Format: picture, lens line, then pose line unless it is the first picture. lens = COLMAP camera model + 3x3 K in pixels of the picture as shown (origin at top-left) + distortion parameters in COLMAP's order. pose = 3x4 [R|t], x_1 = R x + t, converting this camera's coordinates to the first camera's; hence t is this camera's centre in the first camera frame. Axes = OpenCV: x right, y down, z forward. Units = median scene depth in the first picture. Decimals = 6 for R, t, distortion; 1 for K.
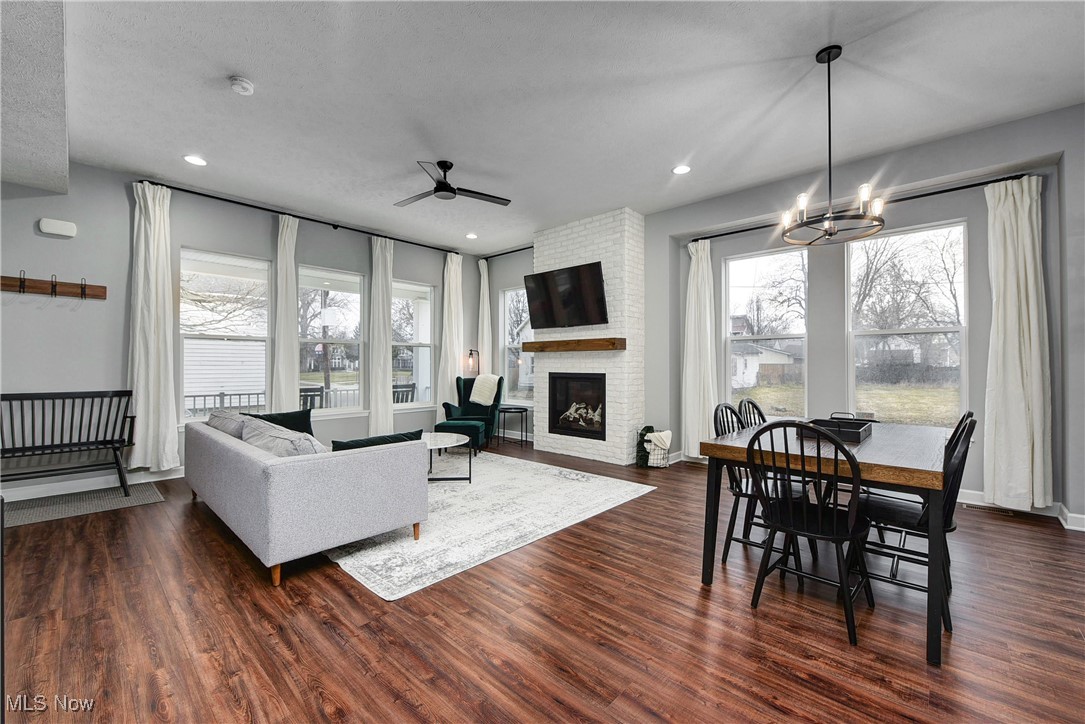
lens RADIAL K [[435.8, 0, 542.5], [0, 435.8, 362.0], [0, 0, 1]] dist [-0.011148, 0.000092]
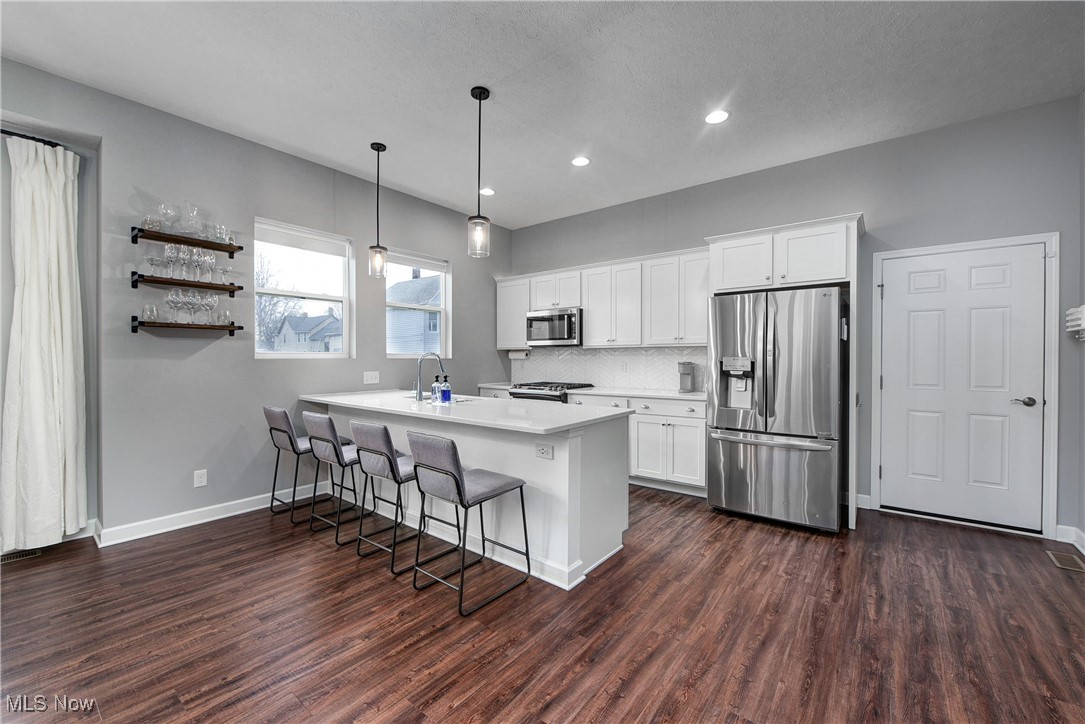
lens RADIAL K [[436.8, 0, 546.6], [0, 436.8, 362.9], [0, 0, 1]] dist [-0.002079, -0.000475]
pose [[-0.083121, -0.009677, 0.996492, 0.182284], [-0.011349, 0.999897, 0.008764, -0.023847], [-0.996475, -0.010581, -0.083222, 0.107020]]
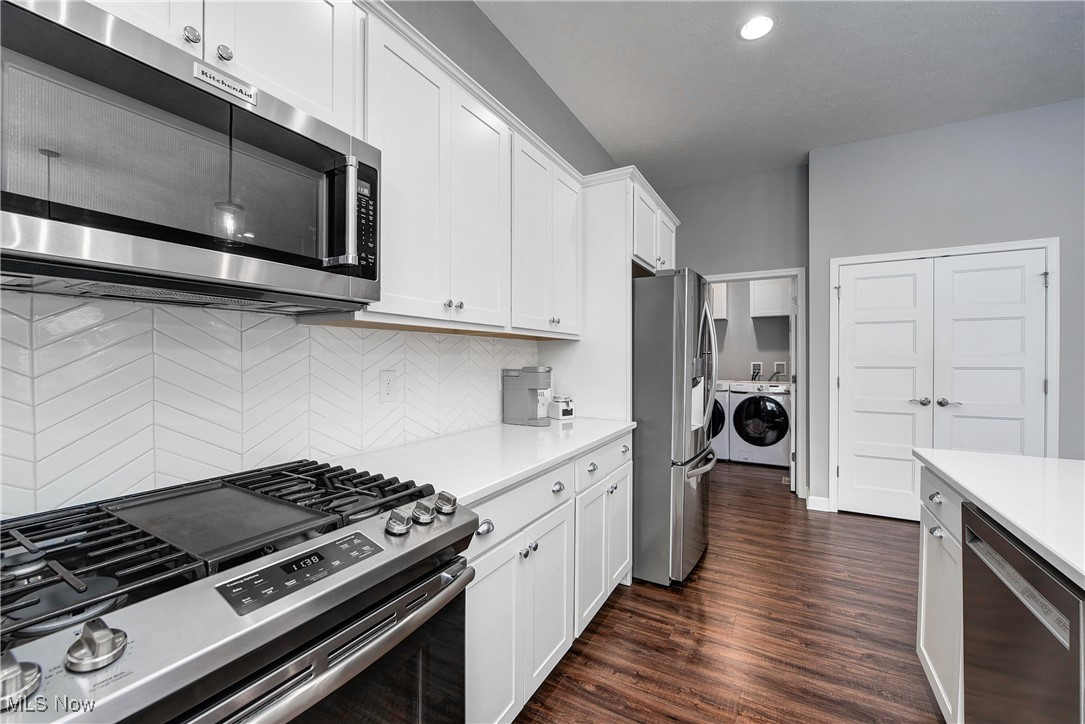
lens RADIAL K [[439.2, 0, 546.2], [0, 439.2, 364.0], [0, 0, 1]] dist [-0.003334, -0.000422]
pose [[-0.972440, 0.001896, -0.233144, 1.516575], [0.002465, 0.999995, -0.002146, -0.023698], [0.233139, -0.002662, -0.972440, 0.251732]]
